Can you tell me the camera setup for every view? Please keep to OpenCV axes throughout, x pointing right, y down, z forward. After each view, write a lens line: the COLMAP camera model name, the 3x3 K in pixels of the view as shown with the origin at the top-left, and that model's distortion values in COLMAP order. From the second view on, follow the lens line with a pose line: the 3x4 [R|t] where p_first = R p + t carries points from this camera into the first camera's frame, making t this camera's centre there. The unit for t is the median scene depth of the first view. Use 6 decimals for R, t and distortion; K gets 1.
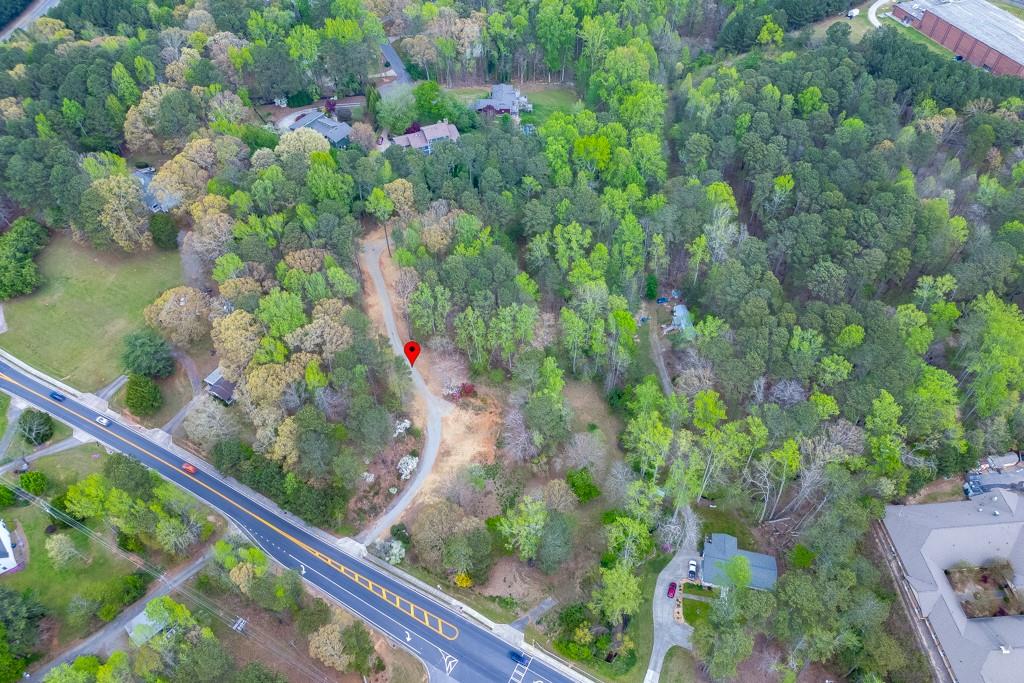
lens RADIAL K [[706.1, 0, 510.1], [0, 706.1, 339.7], [0, 0, 1]] dist [0.086578, -0.084479]
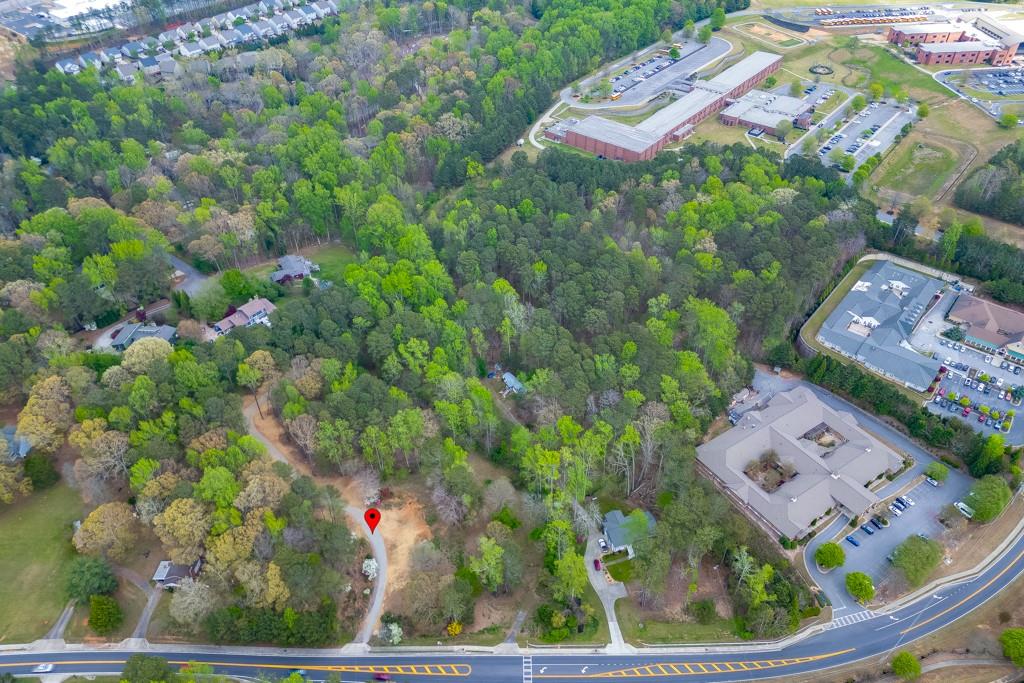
lens RADIAL K [[706.1, 0, 510.1], [0, 706.1, 339.7], [0, 0, 1]] dist [0.086578, -0.084479]
pose [[0.876573, -0.308571, 0.369330, -0.236488], [0.367039, 0.924995, -0.098313, 0.026117], [-0.311292, 0.221737, 0.924083, -0.234686]]
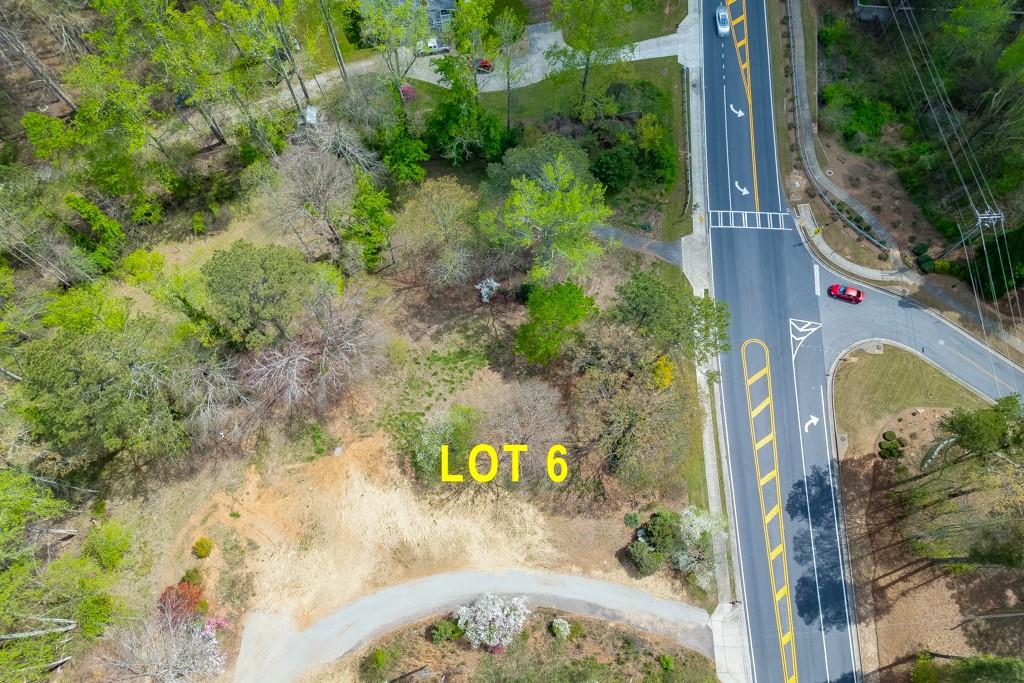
lens RADIAL K [[706.1, 0, 510.1], [0, 706.1, 339.7], [0, 0, 1]] dist [0.086578, -0.084479]
pose [[-0.429717, -0.850864, 0.302282, -0.122212], [0.691892, -0.095167, 0.715701, -0.055951], [-0.580197, 0.516696, 0.629601, 0.623645]]
